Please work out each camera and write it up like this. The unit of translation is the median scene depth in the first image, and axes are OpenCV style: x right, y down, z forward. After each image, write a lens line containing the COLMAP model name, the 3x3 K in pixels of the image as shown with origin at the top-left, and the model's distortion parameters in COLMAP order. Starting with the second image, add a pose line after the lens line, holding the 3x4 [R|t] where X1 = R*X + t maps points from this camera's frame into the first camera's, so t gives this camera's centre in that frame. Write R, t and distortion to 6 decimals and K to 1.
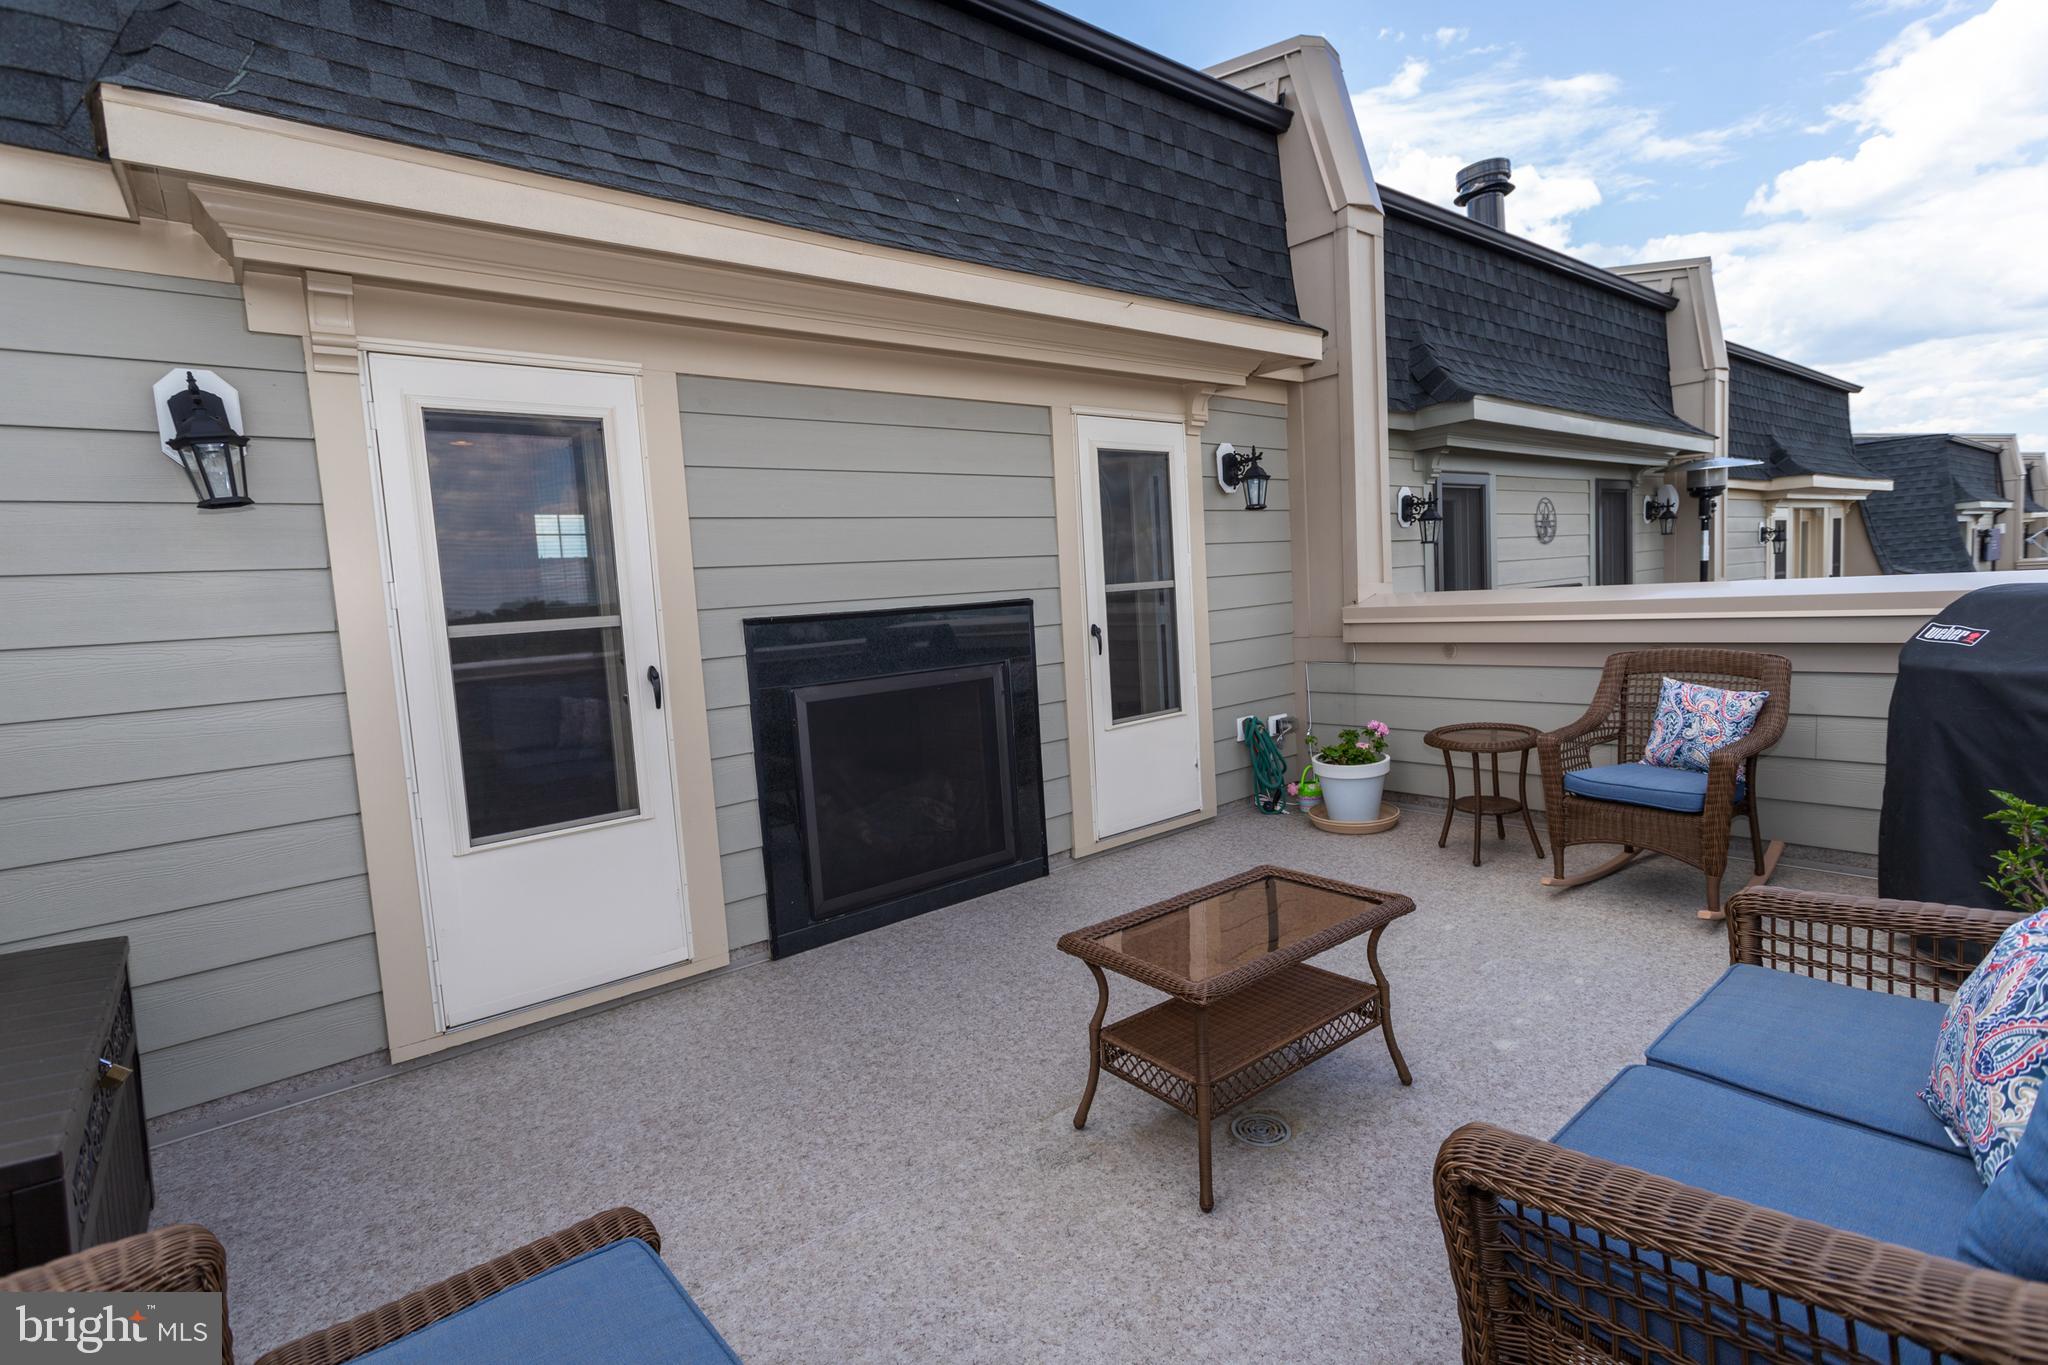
lens RADIAL K [[967.0, 0, 1027.5], [0, 967.0, 674.2], [0, 0, 1]] dist [0.001687, 0.000543]
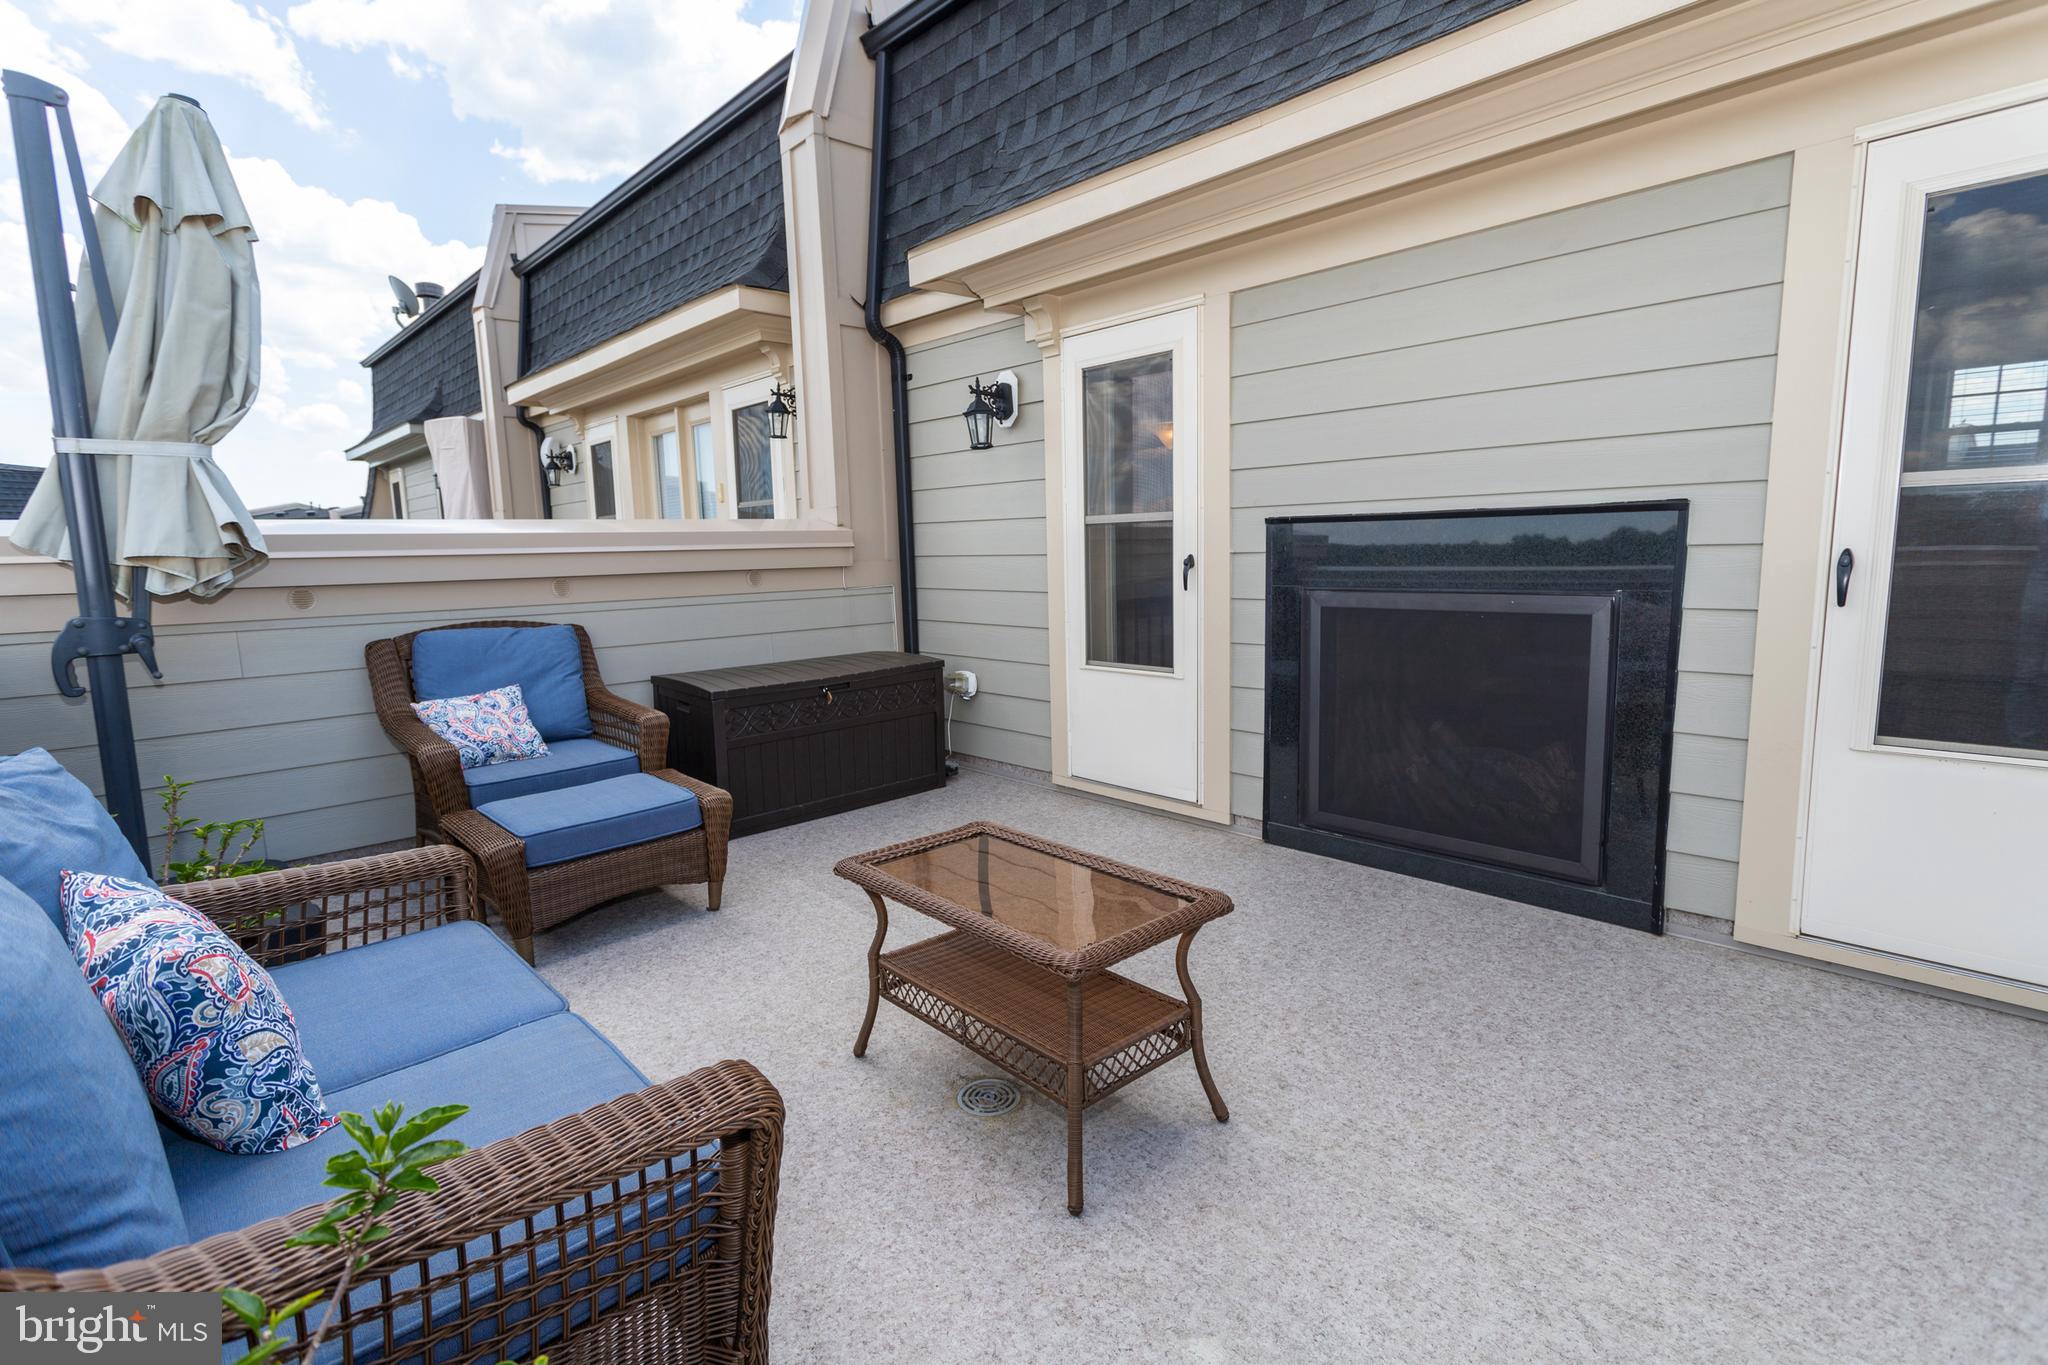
lens RADIAL K [[1039.0, 0, 1017.0], [0, 1039.0, 671.3], [0, 0, 1]] dist [0.001937, 0.000542]
pose [[0.025605, 0.202020, -0.979047, 0.669924], [-0.038449, 0.978842, 0.200972, -0.088353], [0.998932, 0.032498, 0.032830, 0.561699]]
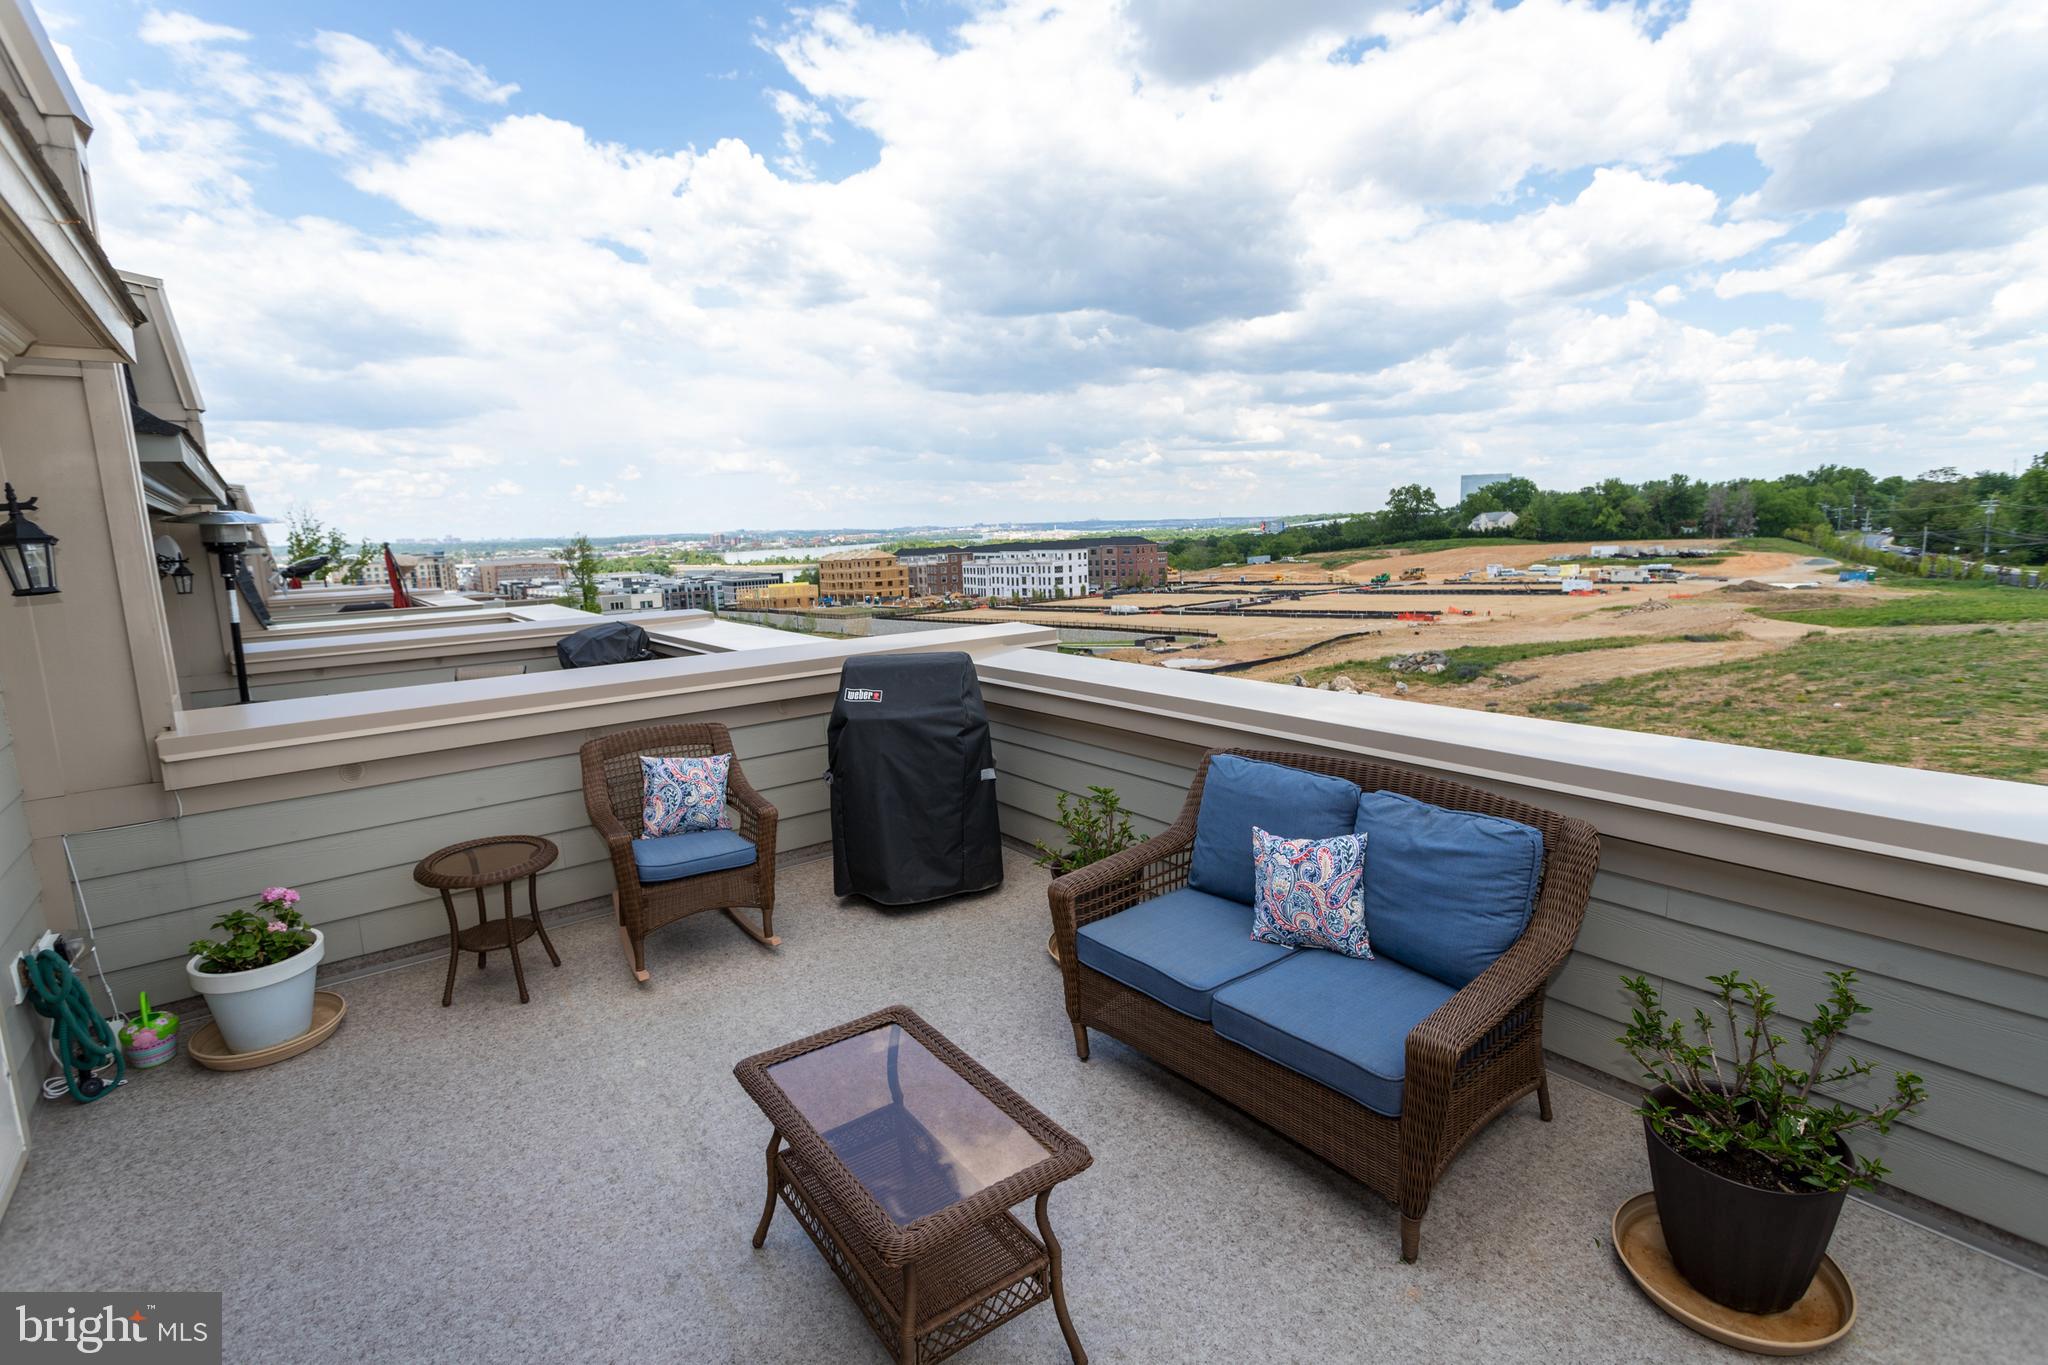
lens RADIAL K [[967.0, 0, 1027.5], [0, 967.0, 674.2], [0, 0, 1]] dist [0.001687, 0.000543]
pose [[0.041635, -0.092157, 0.994874, -0.371676], [0.121165, 0.988854, 0.086529, -0.120643], [-0.991759, 0.116941, 0.052337, 0.463019]]
